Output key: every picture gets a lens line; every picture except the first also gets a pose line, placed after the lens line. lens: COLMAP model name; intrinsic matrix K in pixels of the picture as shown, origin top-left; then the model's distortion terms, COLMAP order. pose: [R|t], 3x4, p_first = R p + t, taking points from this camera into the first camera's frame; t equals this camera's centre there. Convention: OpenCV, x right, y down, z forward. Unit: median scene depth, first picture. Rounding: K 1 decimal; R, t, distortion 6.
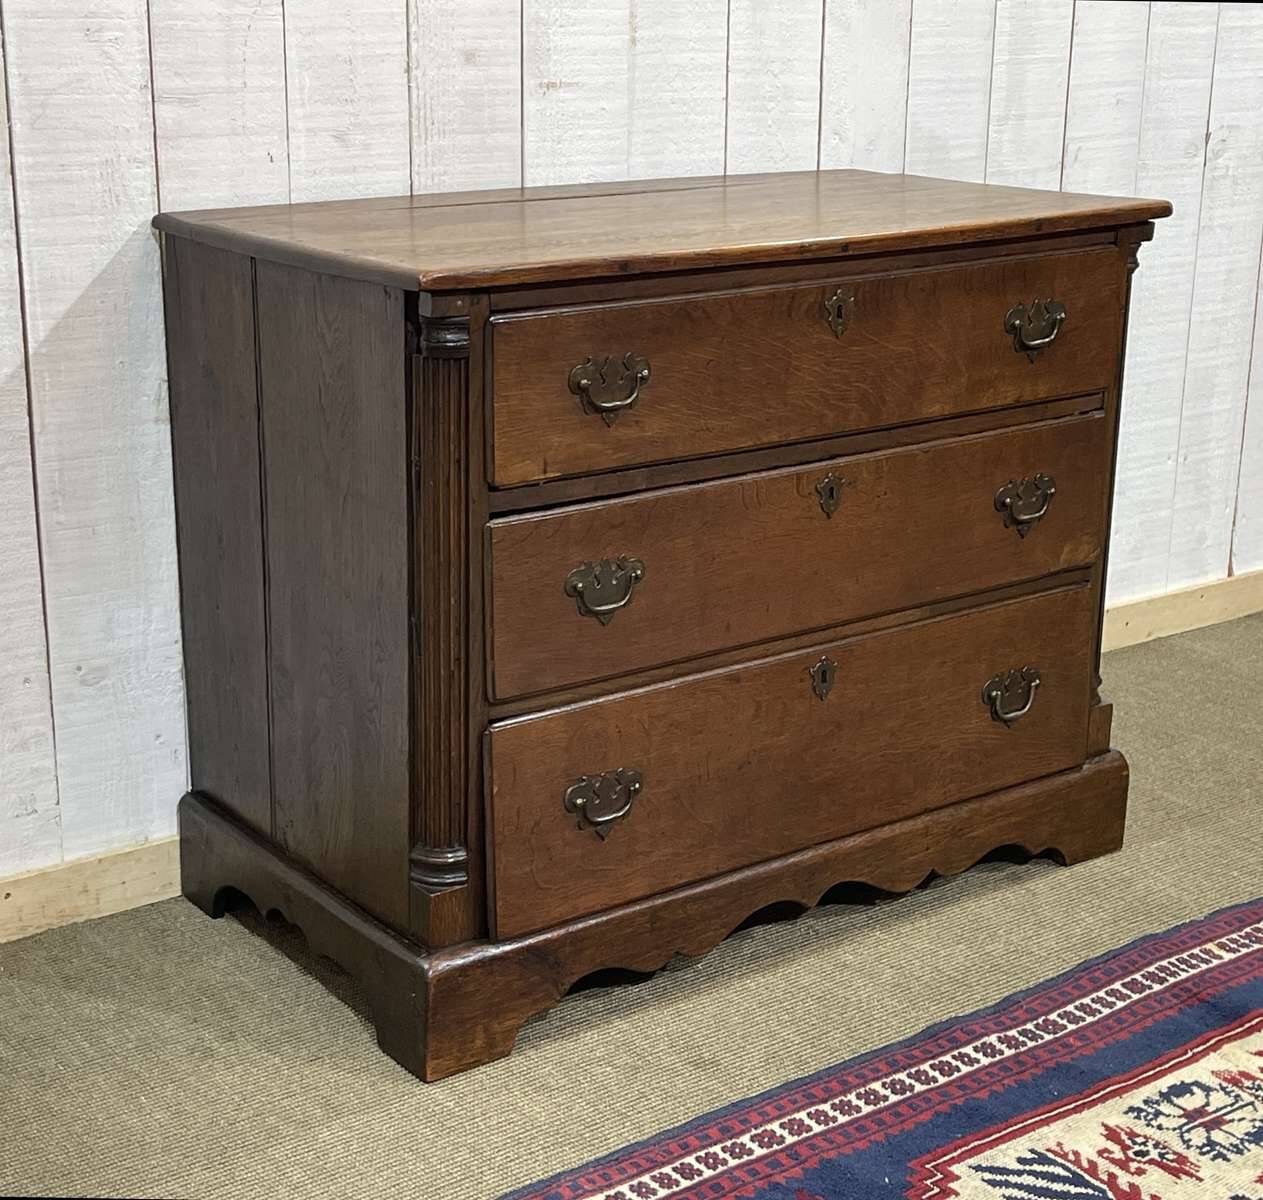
lens RADIAL K [[2211.2, 0, 637.3], [0, 2211.2, 601.5], [0, 0, 1]] dist [0.096095, 0.000000]
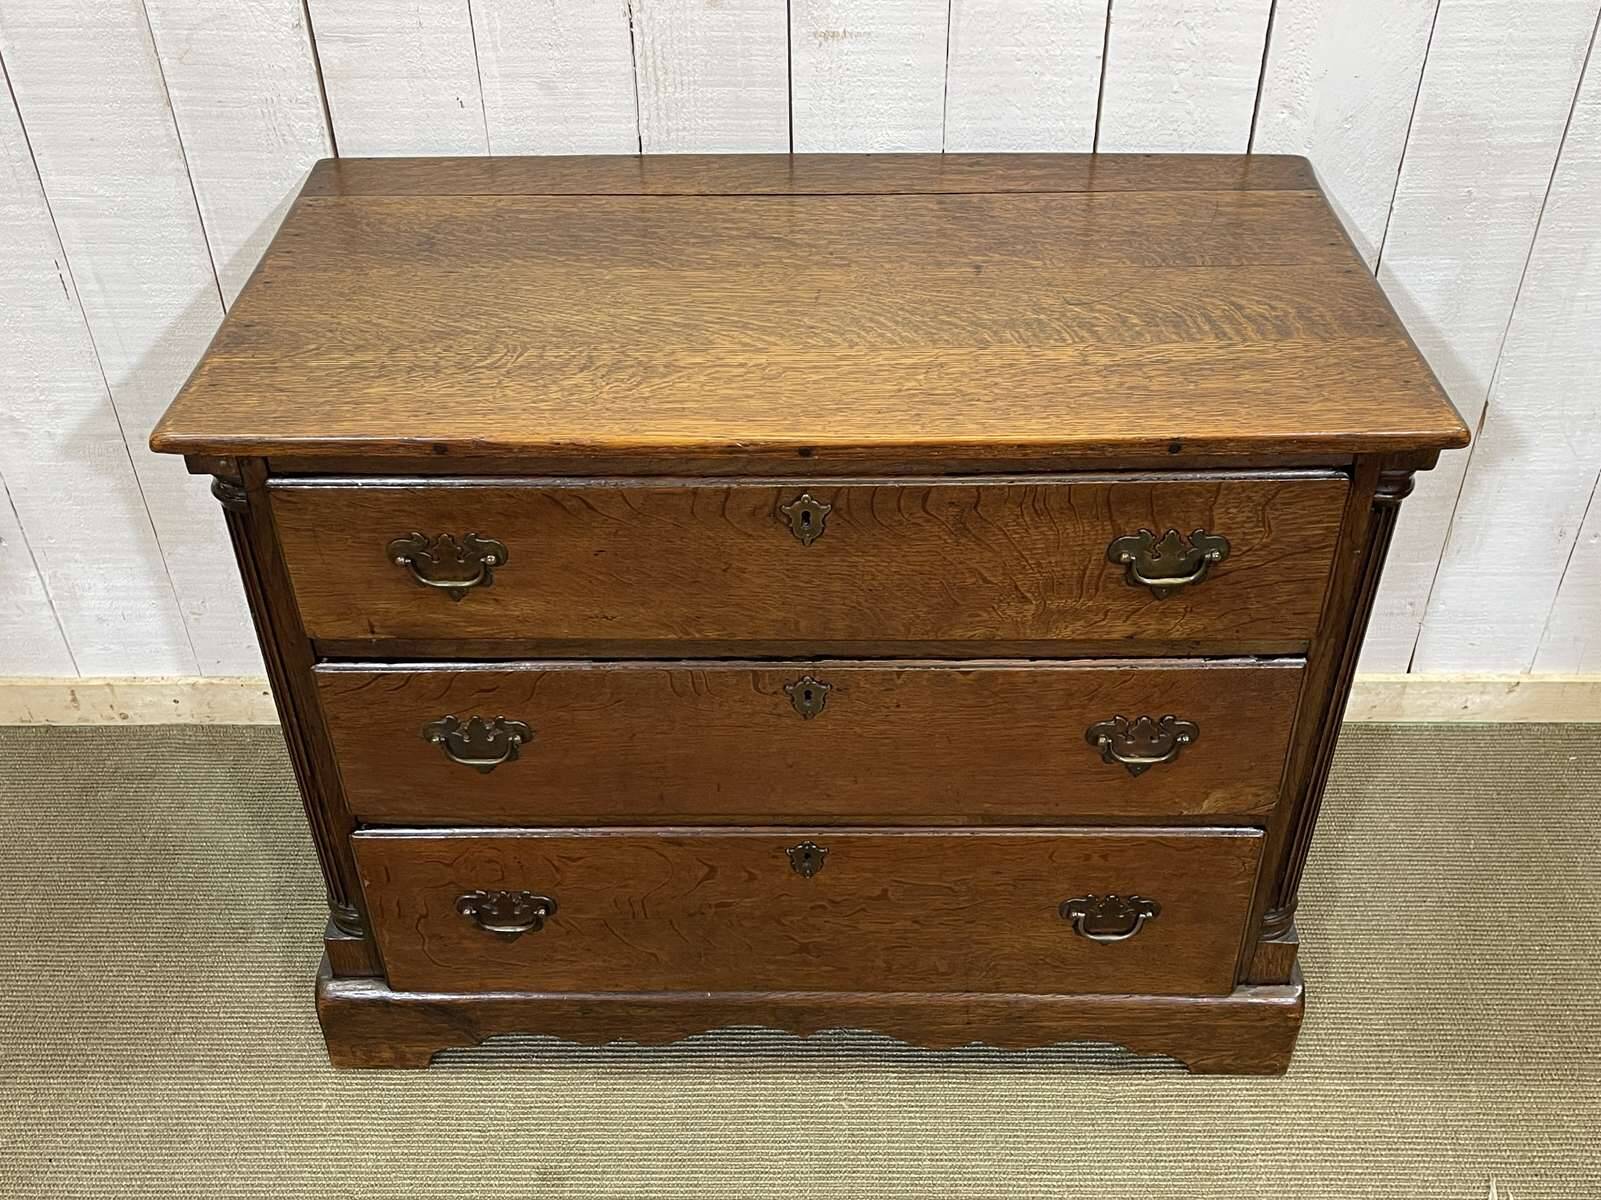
lens RADIAL K [[1615.6, 0, 794.5], [0, 1615.6, 600.5], [0, 0, 1]] dist [0.045477, 0.000000]
pose [[0.791329, 0.362527, -0.492313, 0.343191], [-0.157513, 0.898940, 0.408775, -0.305330], [0.590752, -0.245930, 0.768460, 0.506230]]
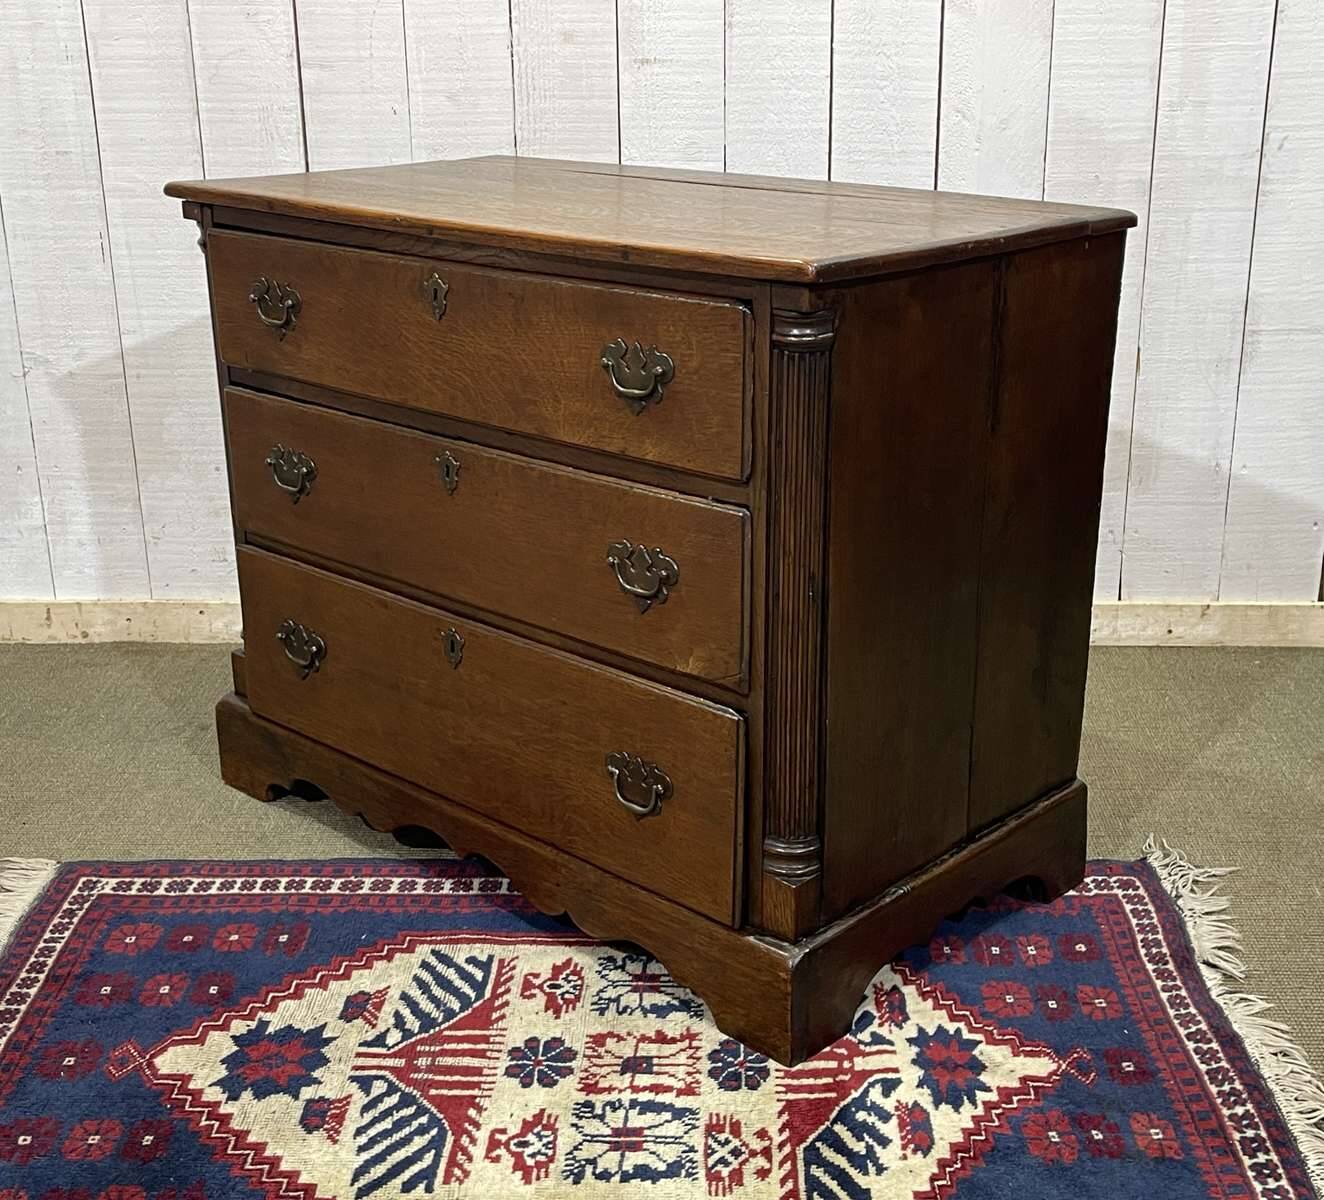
lens RADIAL K [[1784.2, 0, 658.8], [0, 1784.2, 611.0], [0, 0, 1]] dist [0.052568, 0.000000]
pose [[0.165321, 0.316974, -0.933915, 0.841358], [-0.274252, 0.924371, 0.265187, -0.220658], [0.947341, 0.212287, 0.239748, 0.847442]]
